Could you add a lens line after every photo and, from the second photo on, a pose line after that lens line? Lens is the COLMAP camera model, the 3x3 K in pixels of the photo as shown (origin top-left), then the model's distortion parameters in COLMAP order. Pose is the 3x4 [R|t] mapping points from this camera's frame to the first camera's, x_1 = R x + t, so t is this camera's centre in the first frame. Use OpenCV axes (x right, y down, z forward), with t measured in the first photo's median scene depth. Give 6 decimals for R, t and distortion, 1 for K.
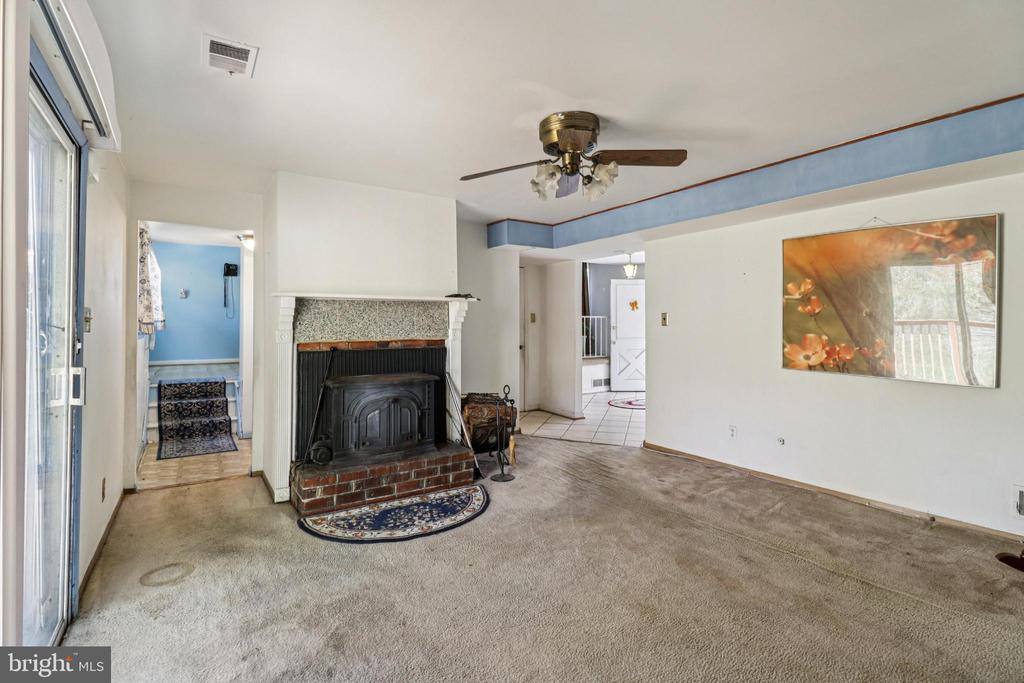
lens RADIAL K [[488.3, 0, 529.8], [0, 488.3, 319.7], [0, 0, 1]] dist [0.003655, -0.012527]
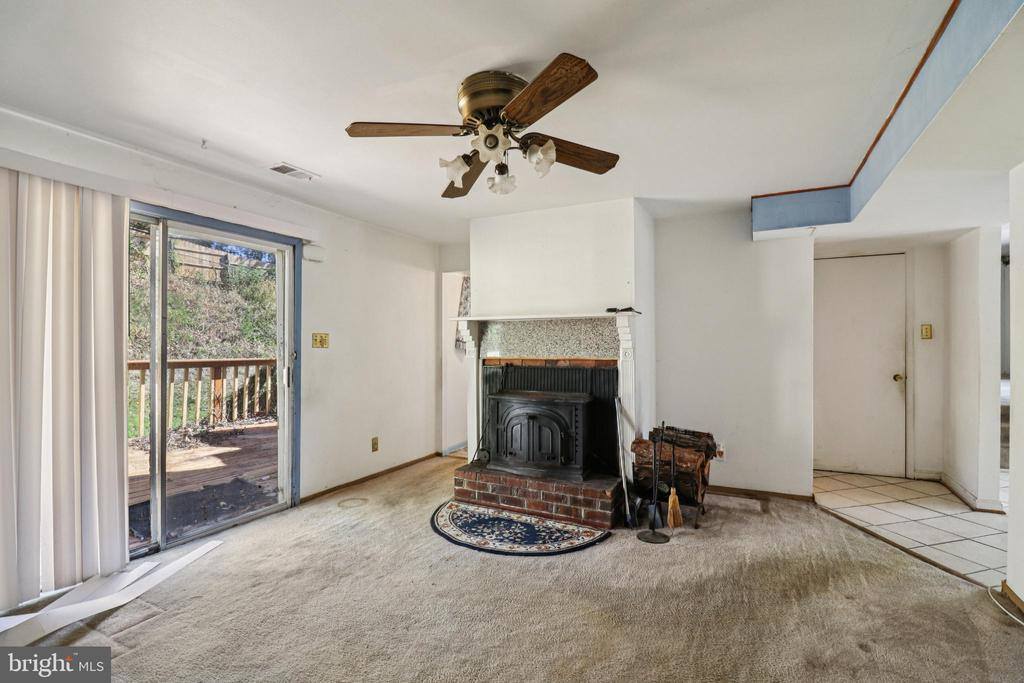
lens RADIAL K [[488.3, 0, 509.2], [0, 488.3, 336.5], [0, 0, 1]] dist [0.003655, -0.012527]
pose [[0.474030, -0.009747, -0.880455, 0.592484], [0.010423, 0.999931, -0.005458, 0.000956], [0.880447, -0.006590, 0.474099, 0.469030]]
